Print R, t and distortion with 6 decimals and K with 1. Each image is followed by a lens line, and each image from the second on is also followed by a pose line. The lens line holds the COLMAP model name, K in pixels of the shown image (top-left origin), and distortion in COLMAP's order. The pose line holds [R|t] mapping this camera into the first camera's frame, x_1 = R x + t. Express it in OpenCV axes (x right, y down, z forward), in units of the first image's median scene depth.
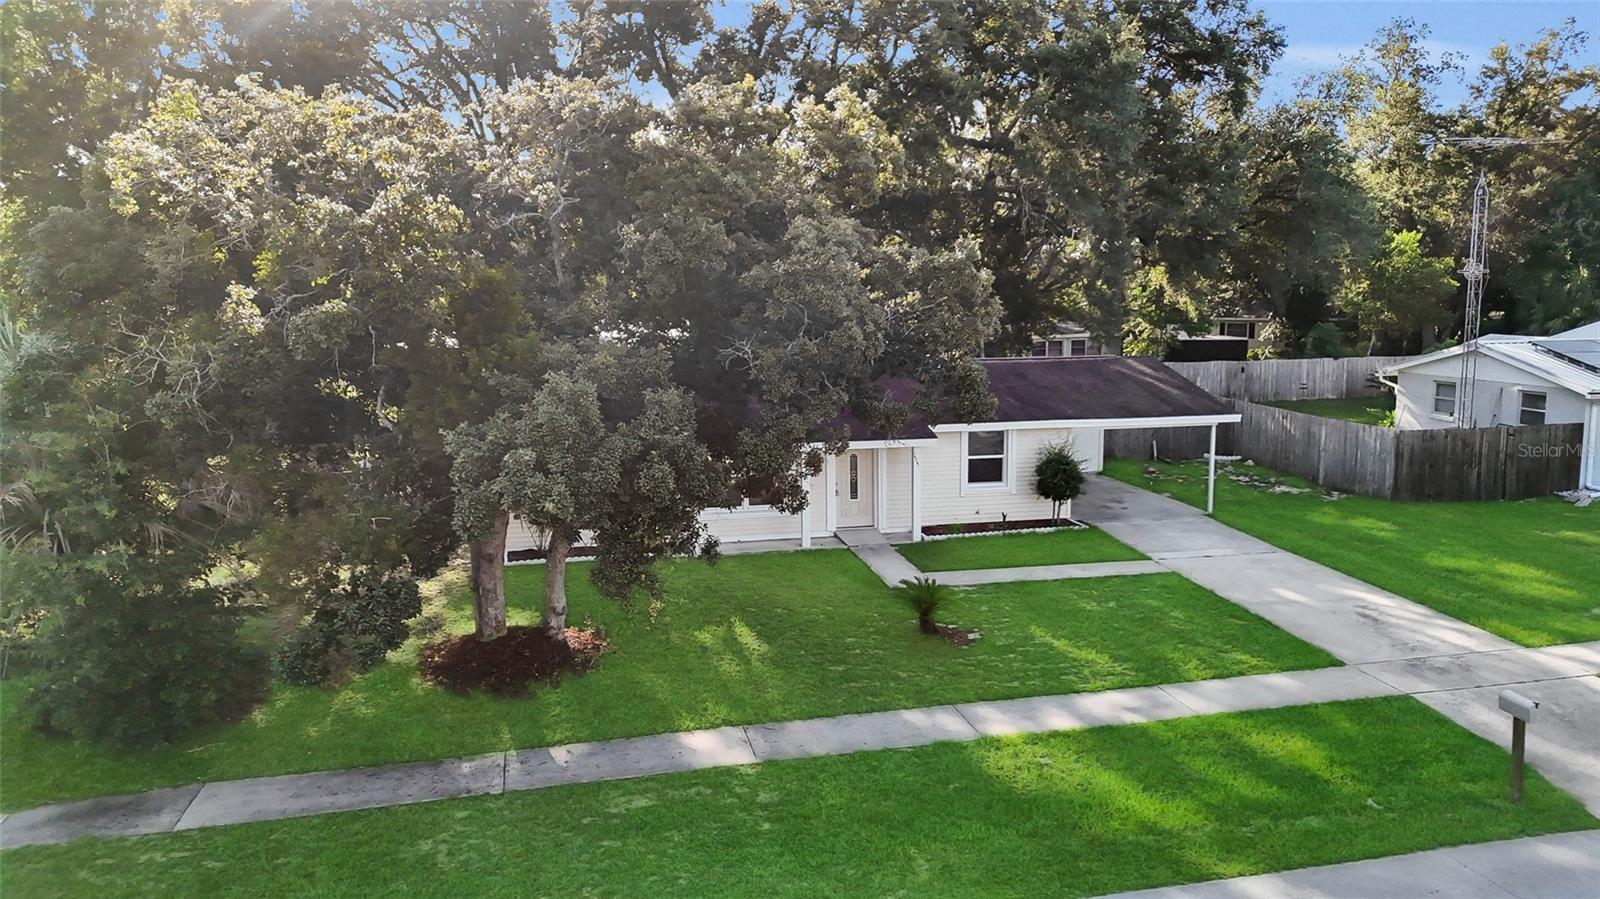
lens RADIAL K [[1191.7, 0, 791.4], [0, 1191.7, 448.6], [0, 0, 1]] dist [0.080045, -0.090560]
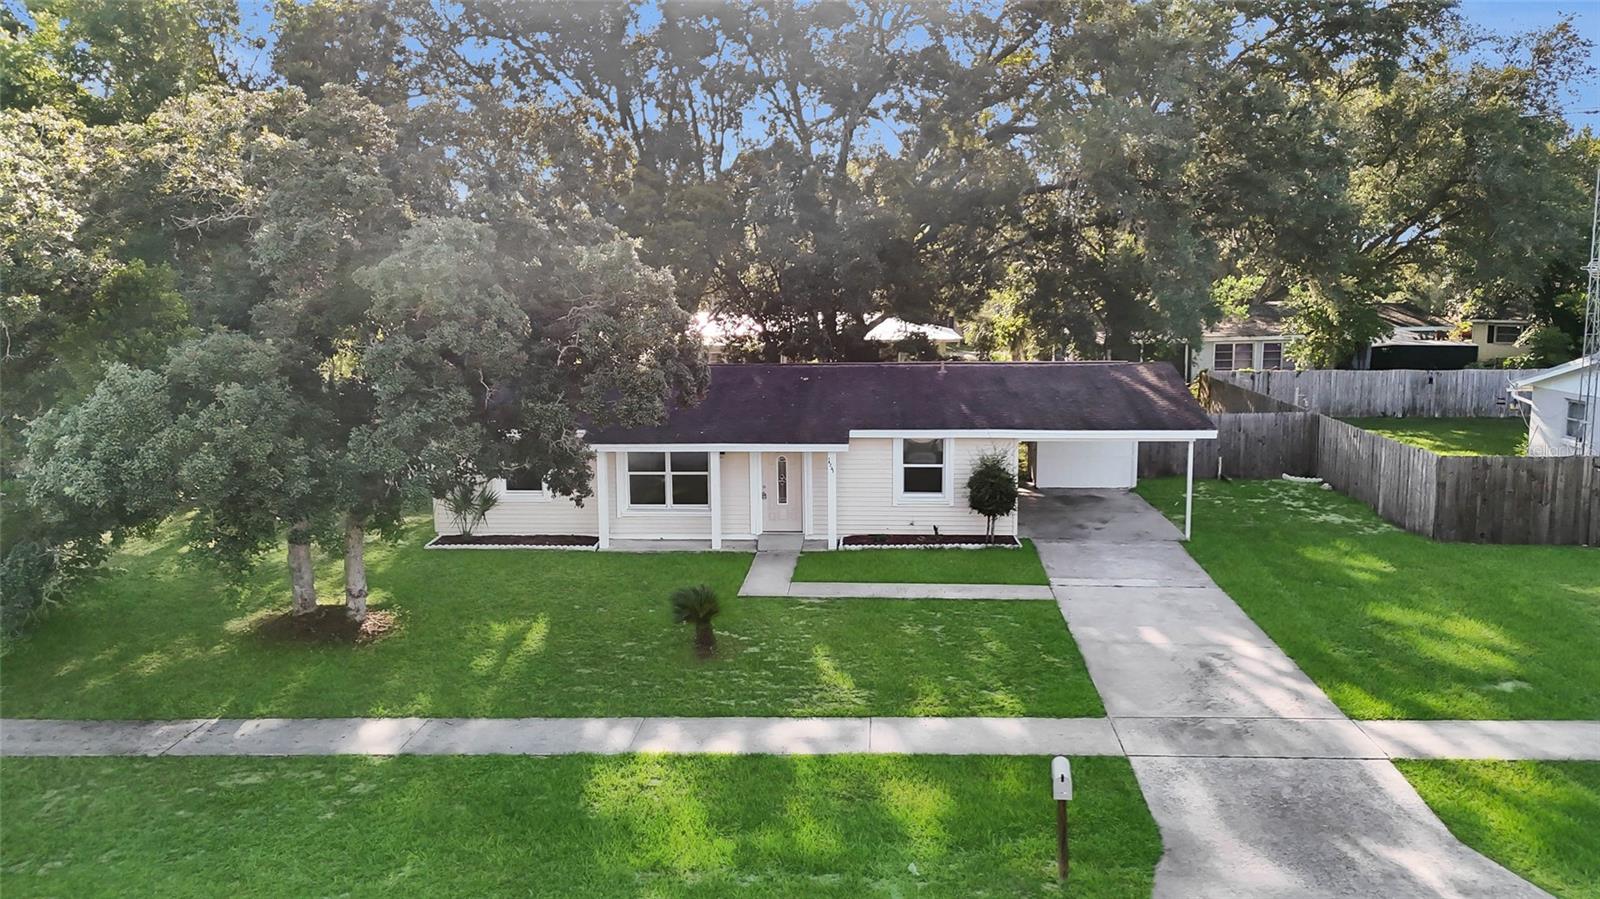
lens RADIAL K [[1191.7, 0, 791.4], [0, 1191.7, 448.6], [0, 0, 1]] dist [0.080045, -0.090560]
pose [[0.960703, 0.039482, -0.274756, 0.446218], [-0.038662, 0.999217, 0.008400, -0.014483], [0.274872, 0.002552, 0.961477, 0.086870]]
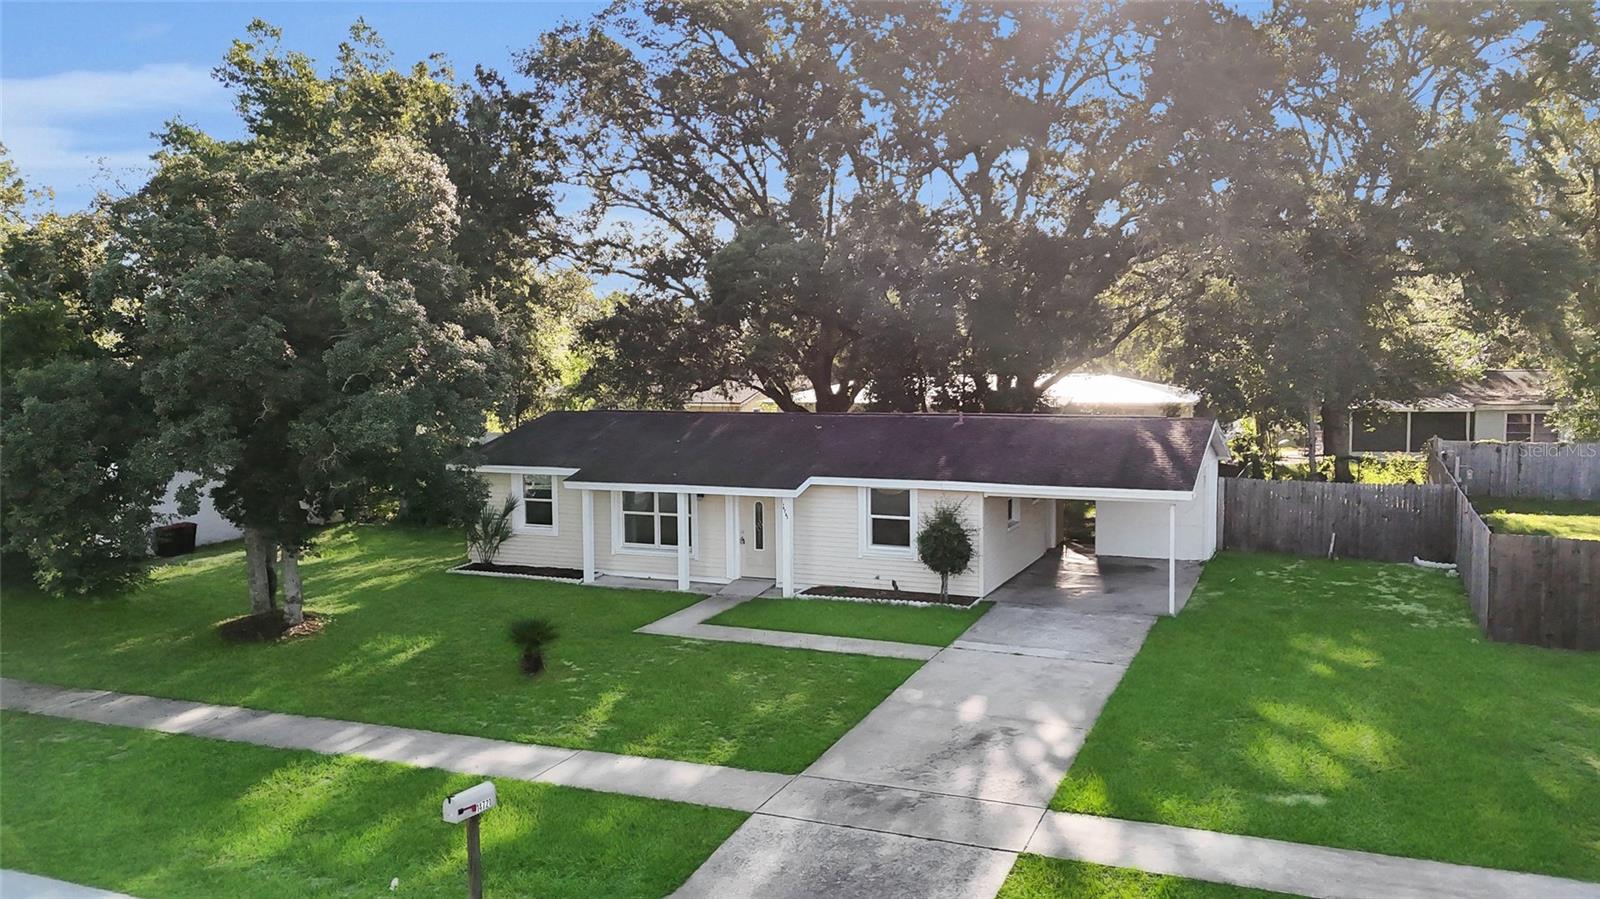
lens RADIAL K [[1191.7, 0, 791.4], [0, 1191.7, 448.6], [0, 0, 1]] dist [0.080045, -0.090560]
pose [[0.810506, 0.048034, -0.583757, 0.869371], [-0.081347, 0.996205, -0.030972, -0.014897], [0.580054, 0.072590, 0.811337, 0.305223]]
